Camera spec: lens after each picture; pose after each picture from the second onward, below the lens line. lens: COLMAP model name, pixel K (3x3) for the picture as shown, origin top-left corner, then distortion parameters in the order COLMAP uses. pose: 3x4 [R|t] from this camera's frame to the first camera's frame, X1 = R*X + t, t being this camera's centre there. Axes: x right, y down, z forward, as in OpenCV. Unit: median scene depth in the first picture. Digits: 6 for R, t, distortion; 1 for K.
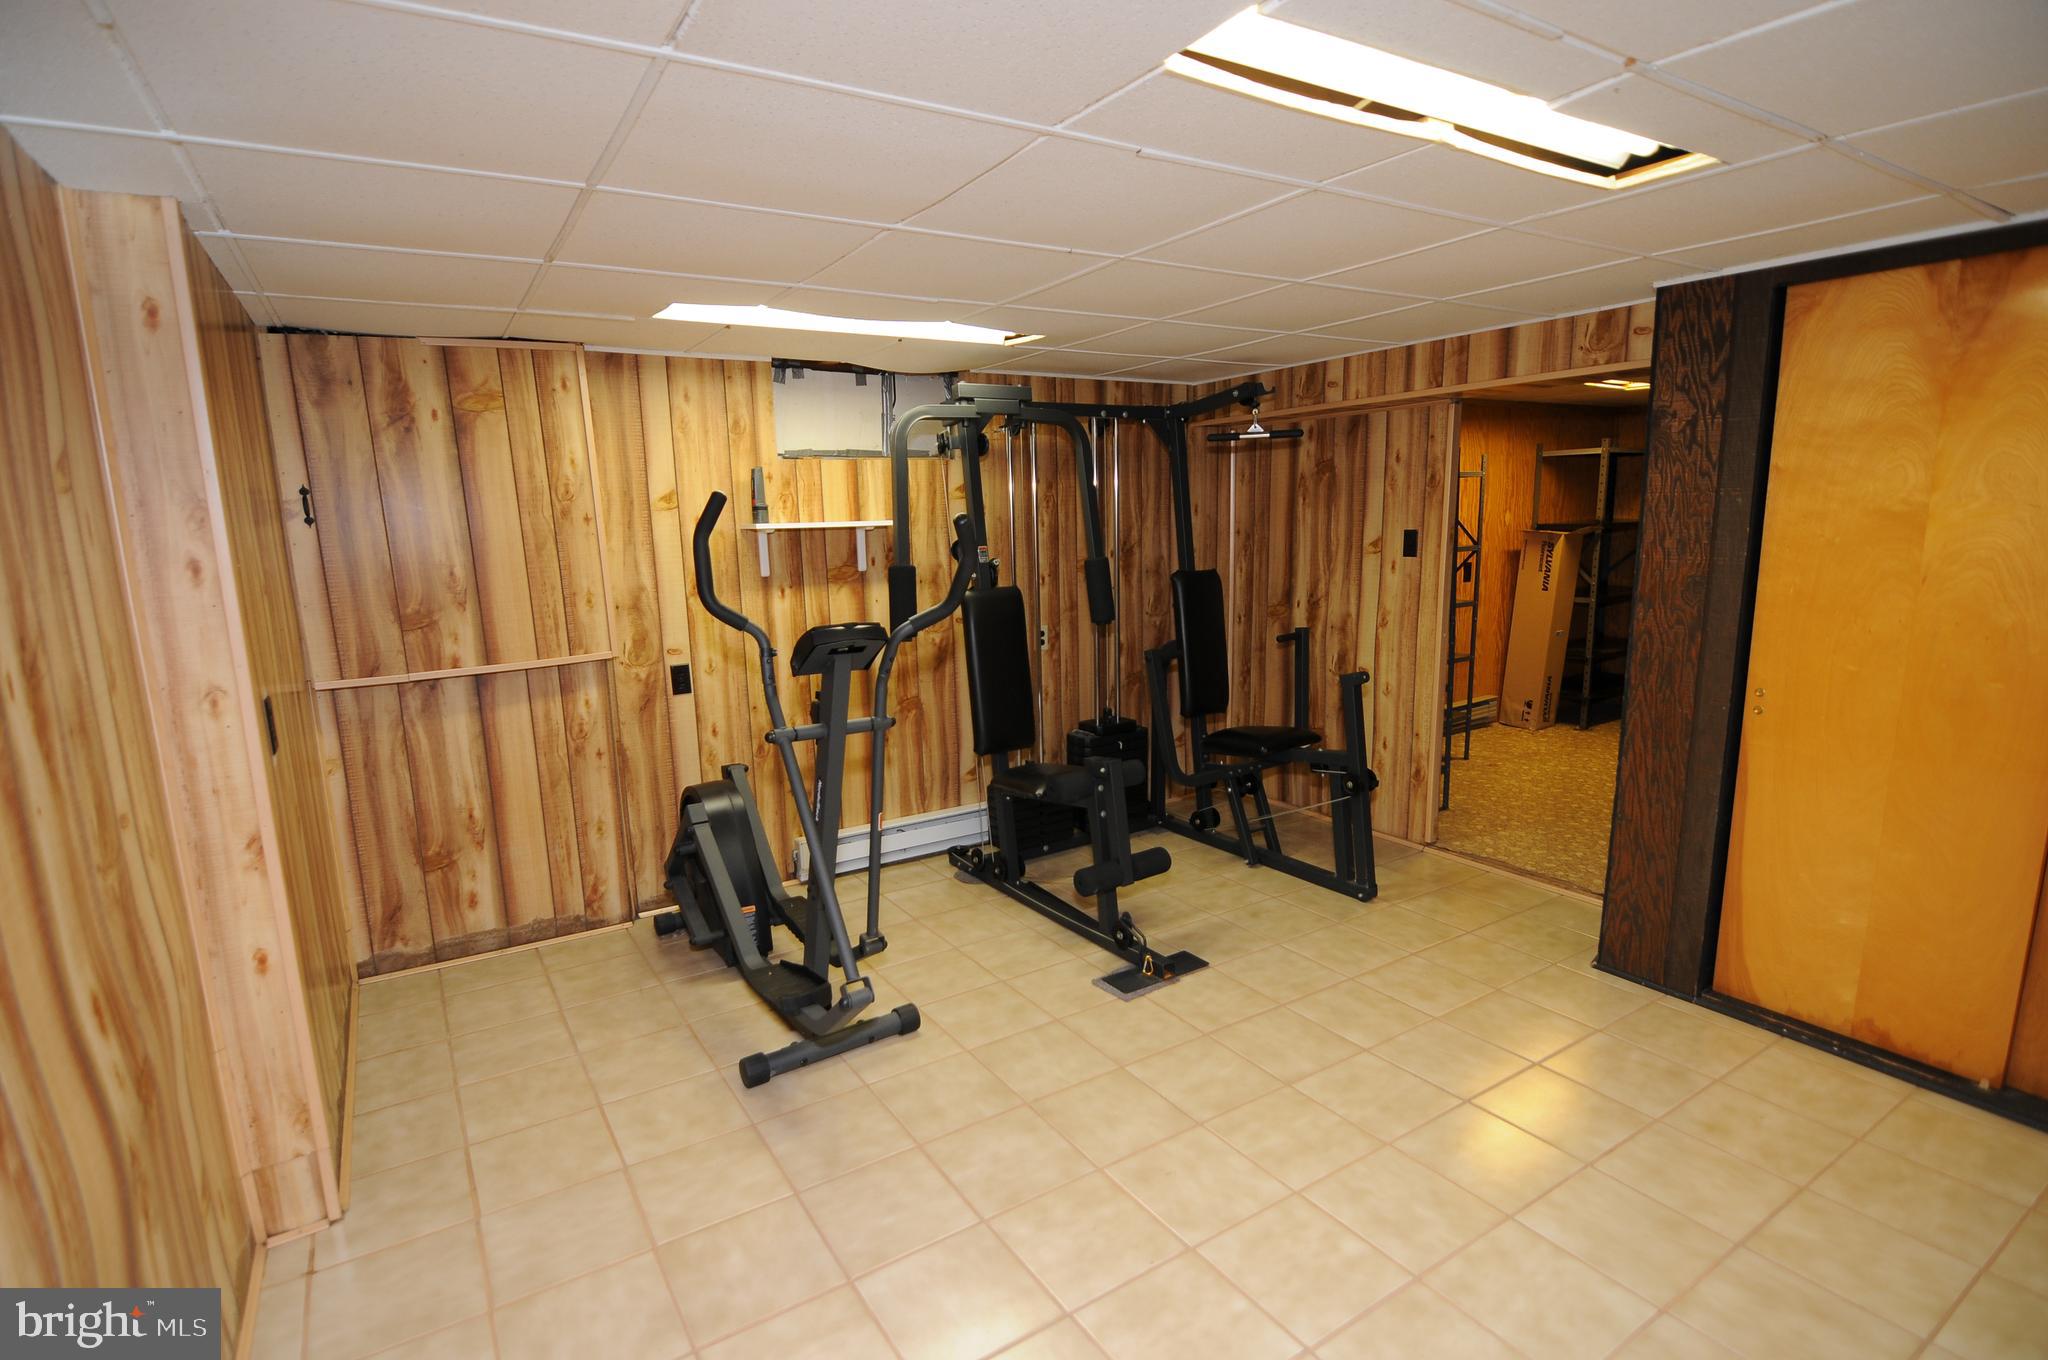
lens RADIAL K [[996.3, 0, 1015.9], [0, 996.3, 692.7], [0, 0, 1]] dist [-0.002722, -0.002182]
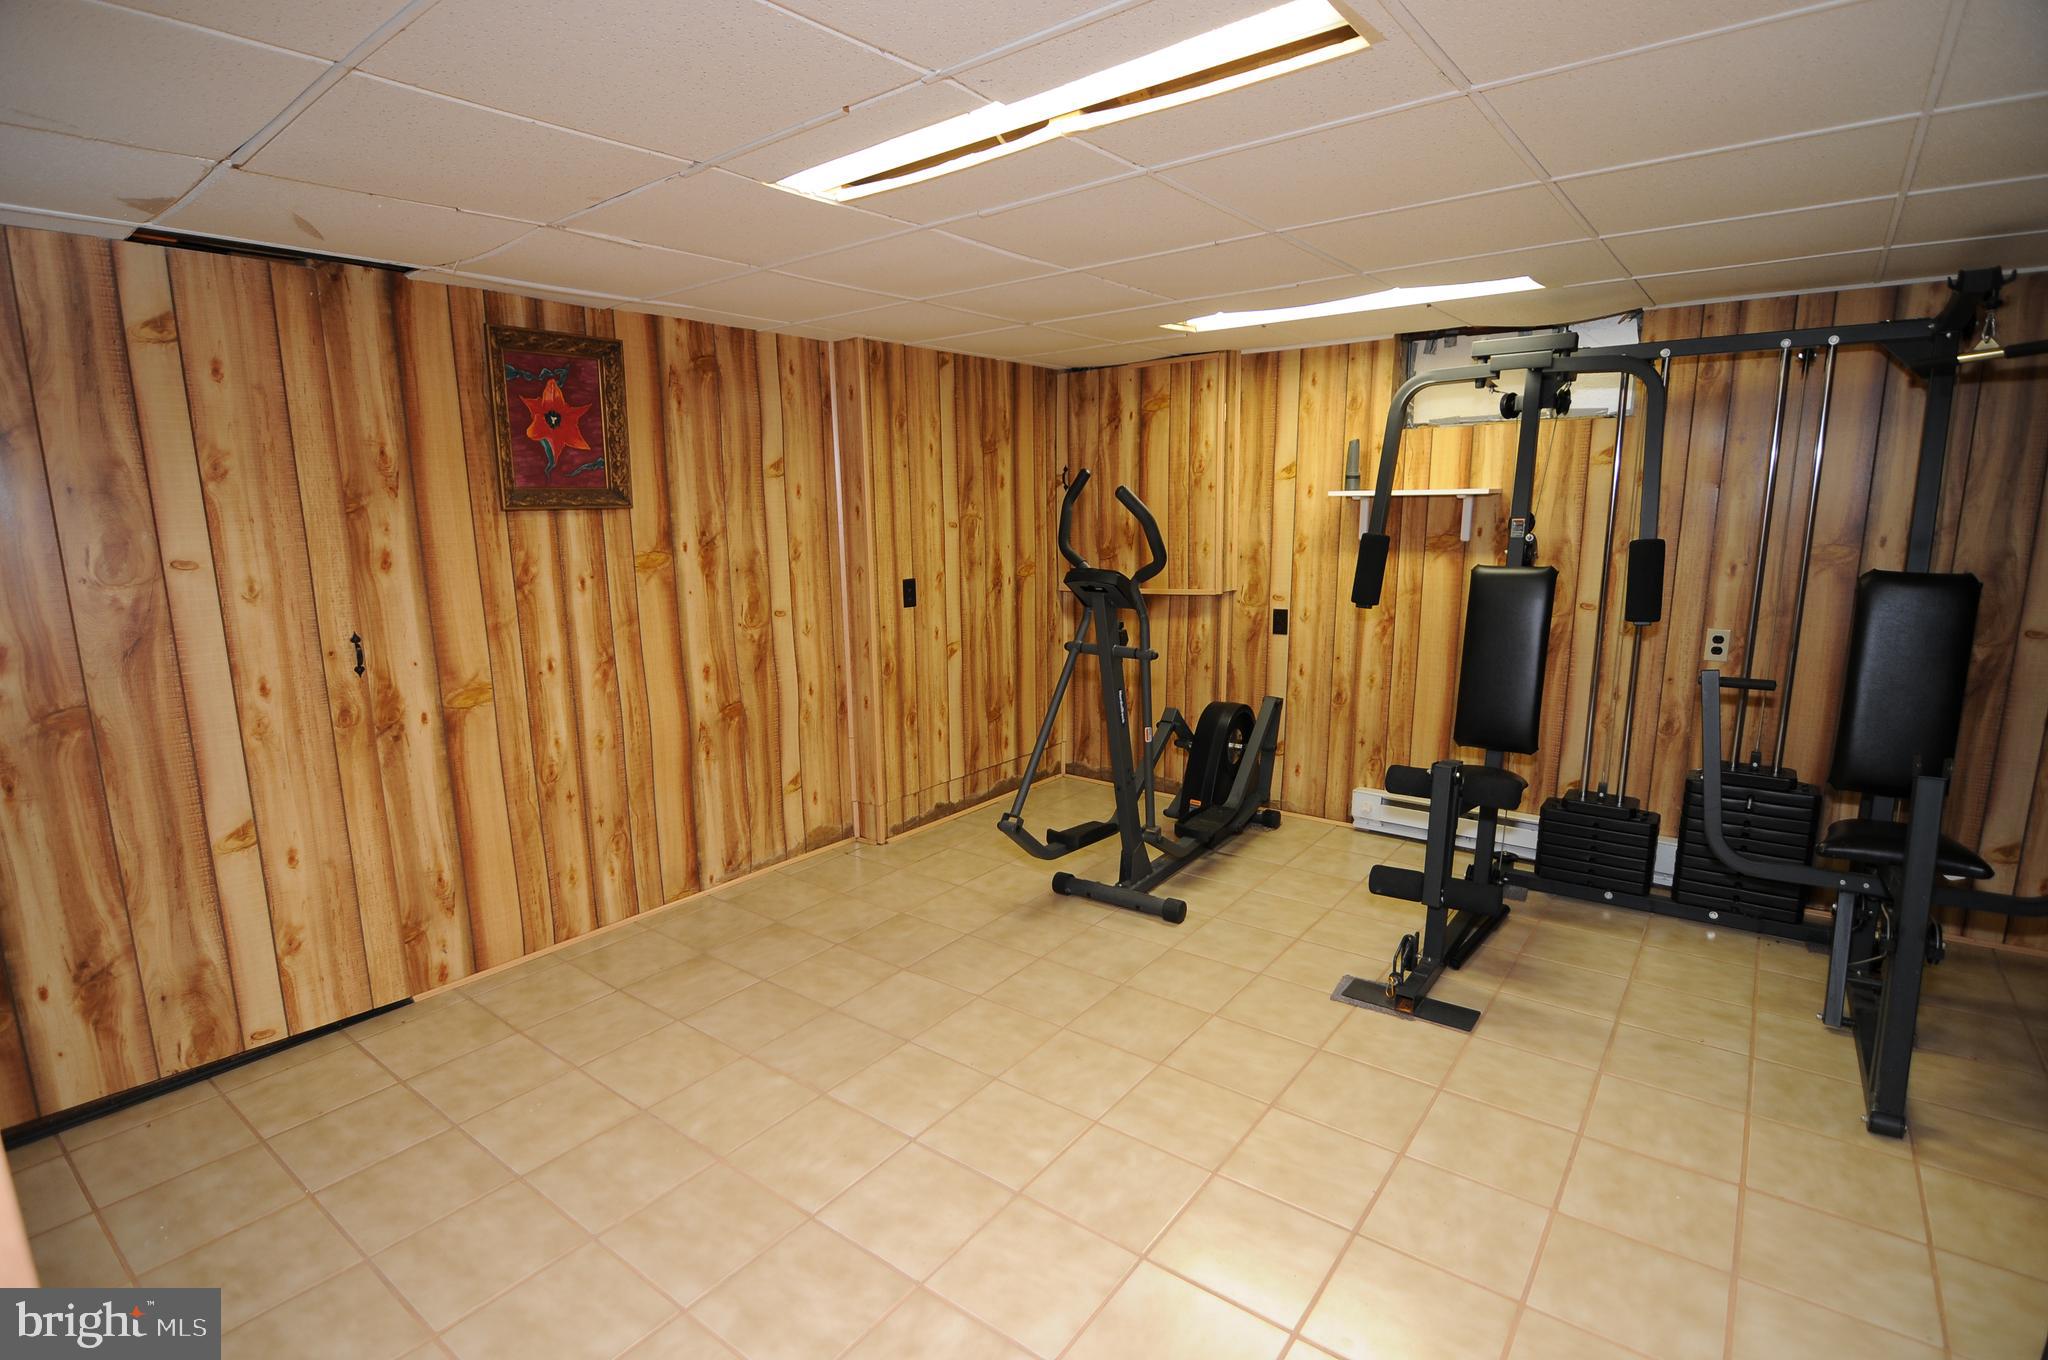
lens RADIAL K [[996.3, 0, 1015.8], [0, 996.3, 683.9], [0, 0, 1]] dist [-0.002722, -0.002182]
pose [[0.350584, 0.186527, -0.917768, 0.690120], [-0.162122, 0.977258, 0.136688, -0.054642], [0.922392, 0.100870, 0.372852, 0.283709]]
